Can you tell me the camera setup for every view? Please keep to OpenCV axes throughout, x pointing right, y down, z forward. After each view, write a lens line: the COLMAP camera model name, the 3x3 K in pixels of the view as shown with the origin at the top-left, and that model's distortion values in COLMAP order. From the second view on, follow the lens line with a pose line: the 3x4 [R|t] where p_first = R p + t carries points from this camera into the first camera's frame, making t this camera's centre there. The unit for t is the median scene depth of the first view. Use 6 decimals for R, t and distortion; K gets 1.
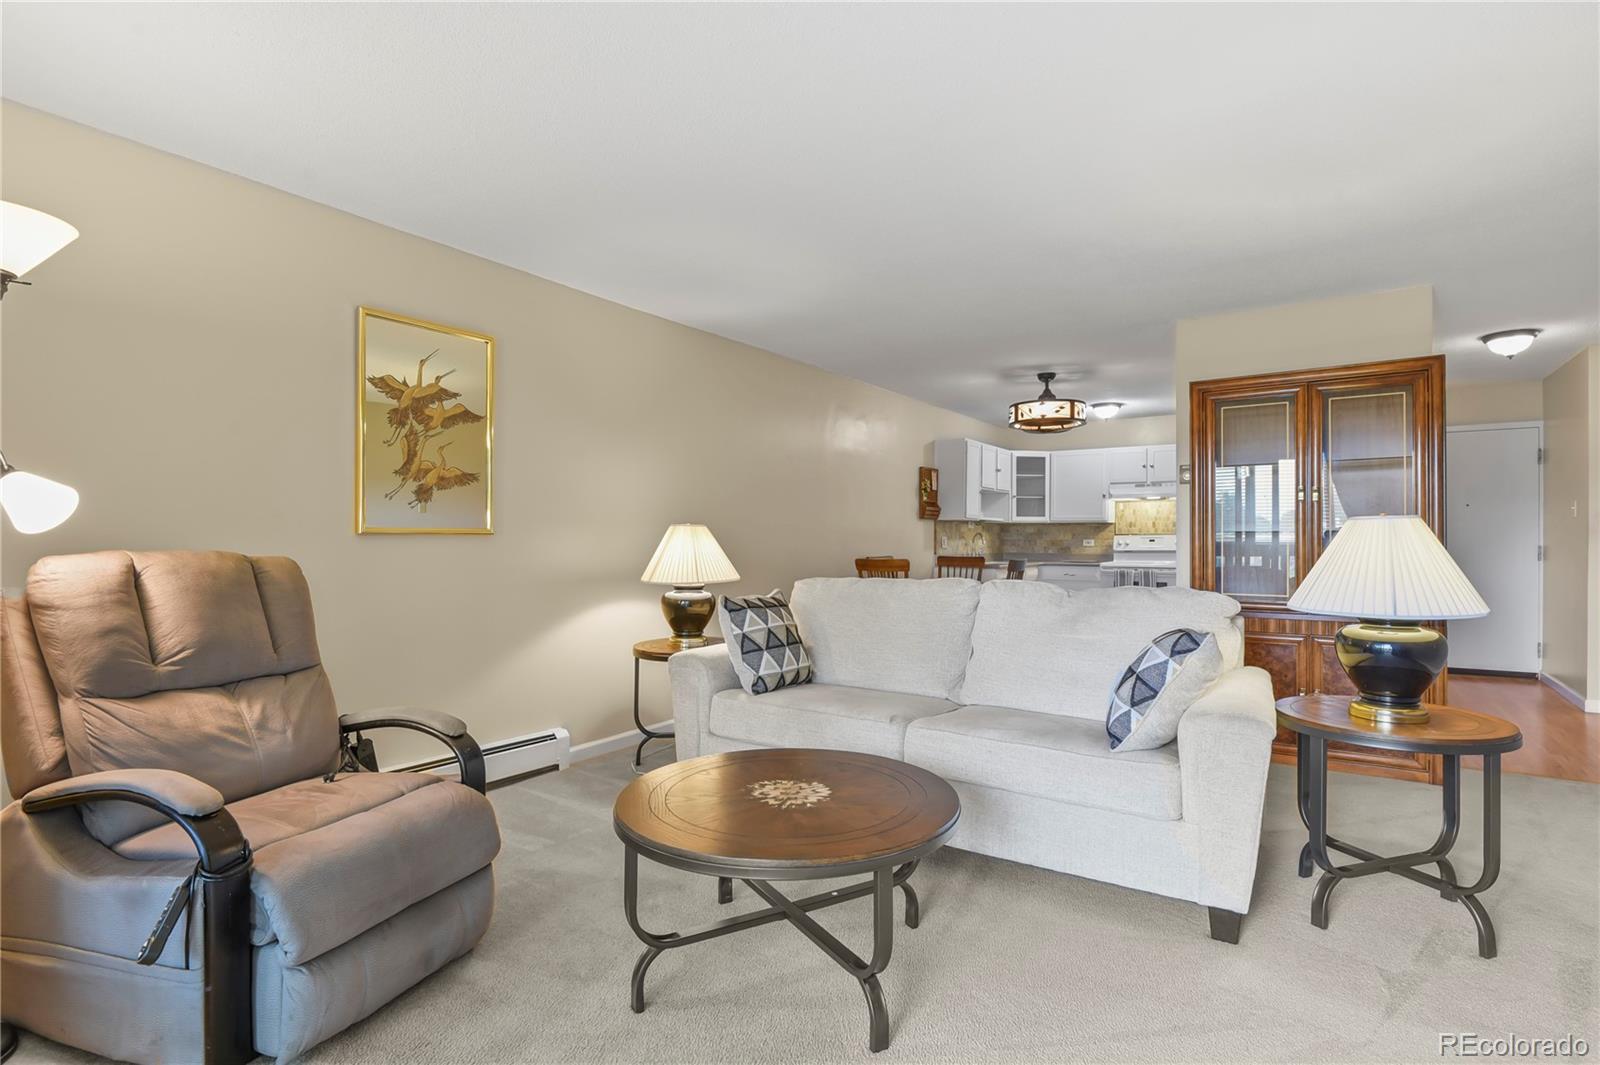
lens RADIAL K [[777.0, 0, 799.8], [0, 777.0, 539.5], [0, 0, 1]] dist [-0.013642, -0.000136]
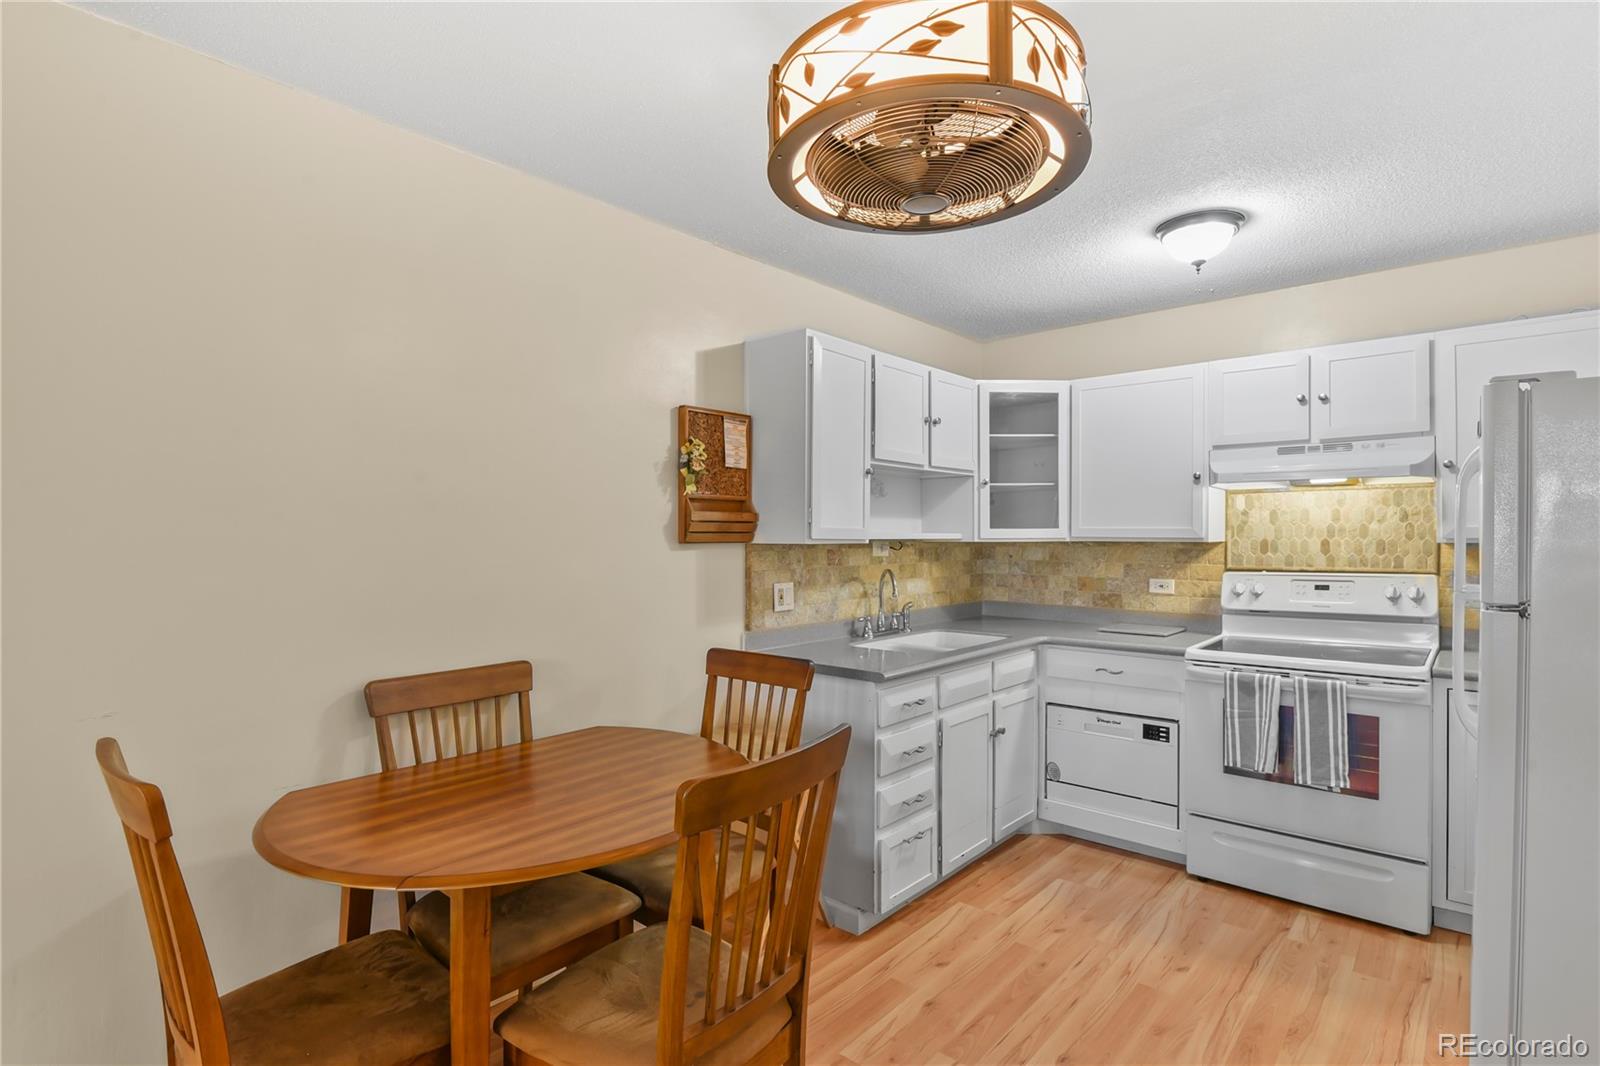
lens RADIAL K [[777.0, 0, 799.8], [0, 777.0, 540.0], [0, 0, 1]] dist [-0.013642, -0.000136]
pose [[0.993254, -0.006378, -0.115780, 0.230414], [0.006937, 0.999966, 0.004429, -0.026688], [0.115748, -0.005202, 0.993265, 0.567012]]
